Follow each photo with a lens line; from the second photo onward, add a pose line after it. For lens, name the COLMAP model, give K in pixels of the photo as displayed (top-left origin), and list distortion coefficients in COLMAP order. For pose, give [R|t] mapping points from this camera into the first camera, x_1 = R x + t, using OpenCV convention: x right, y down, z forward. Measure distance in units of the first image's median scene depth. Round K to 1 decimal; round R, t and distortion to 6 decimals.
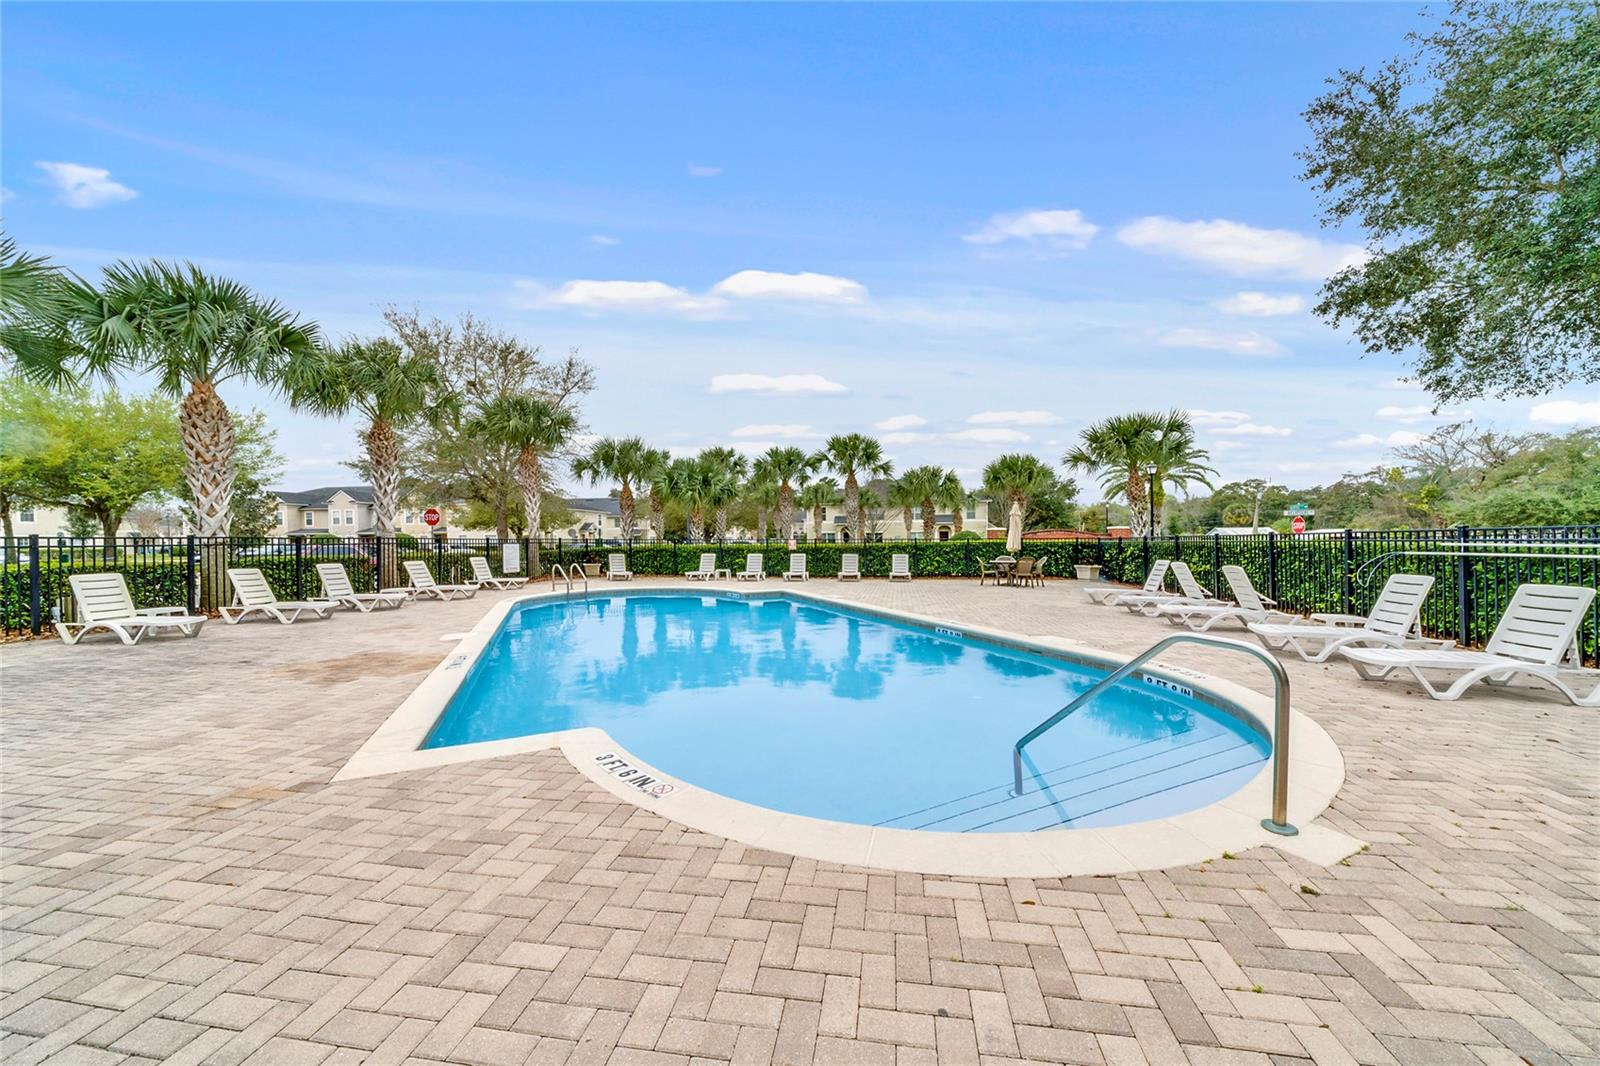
lens RADIAL K [[592.9, 0, 795.3], [0, 592.9, 541.6], [0, 0, 1]] dist [0.000056, -0.000056]
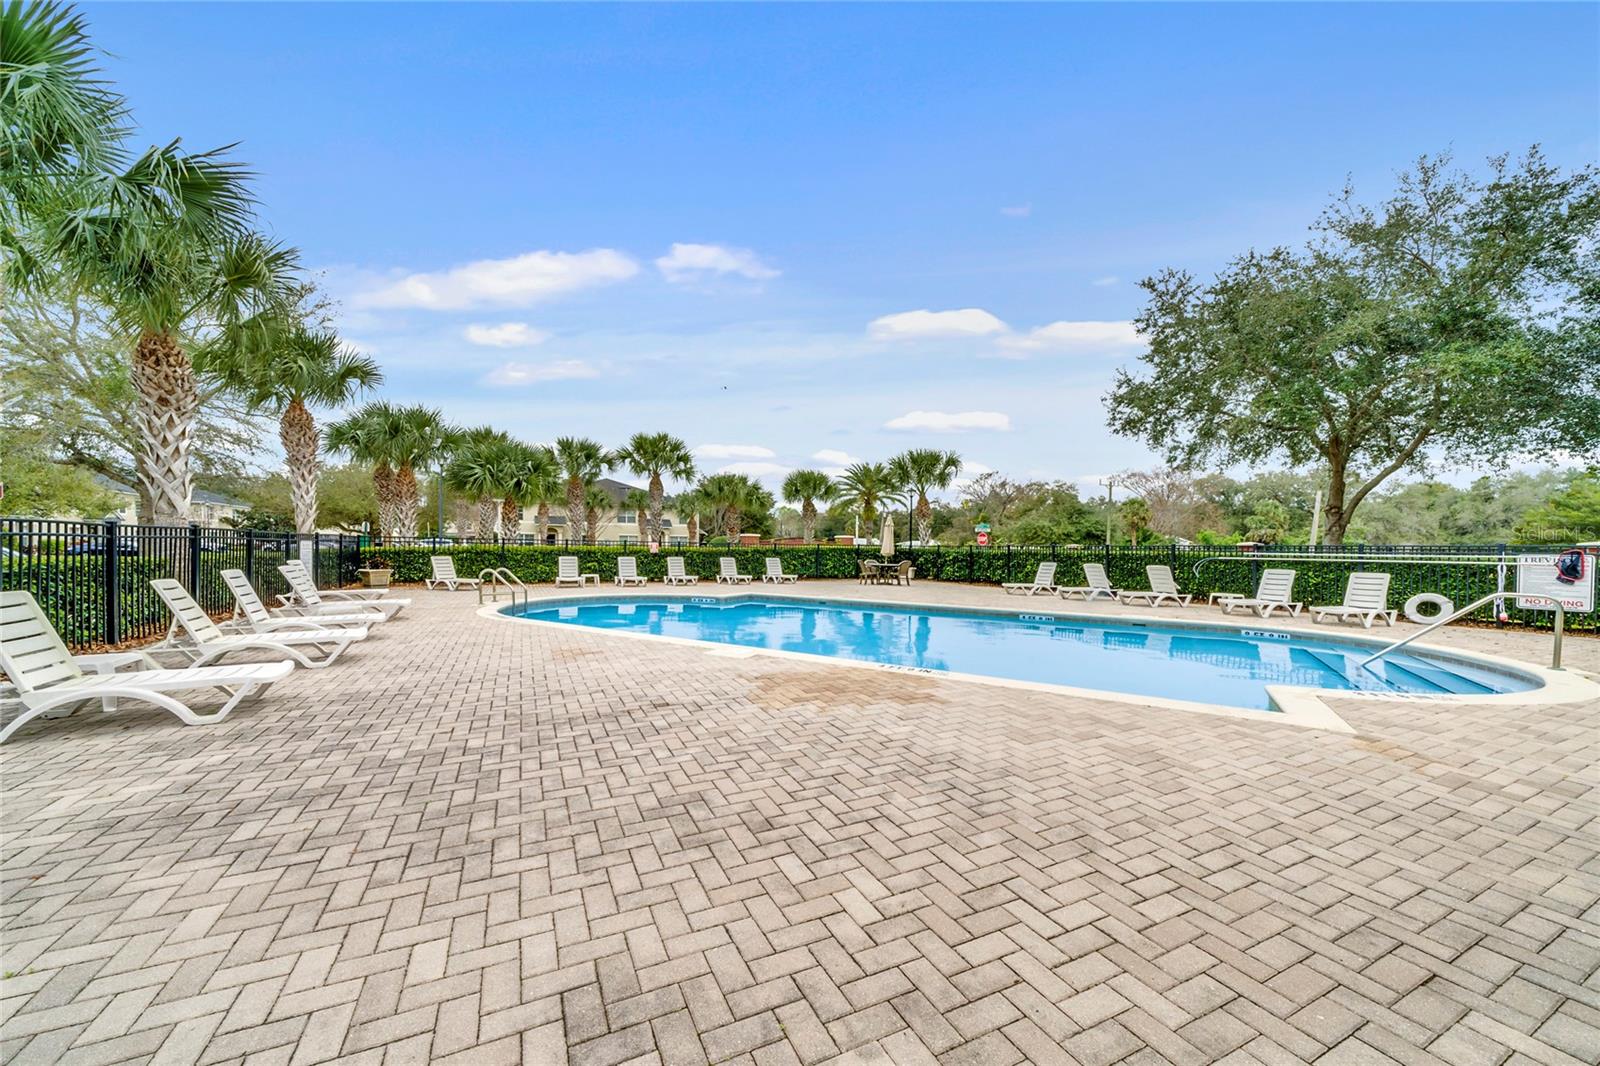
lens RADIAL K [[592.9, 0, 795.3], [0, 592.9, 541.6], [0, 0, 1]] dist [0.000056, -0.000056]
pose [[0.824188, 0.019646, 0.565975, -0.835149], [-0.015403, 0.999806, -0.012275, 0.009133], [-0.566107, 0.001399, 0.824331, 0.214053]]
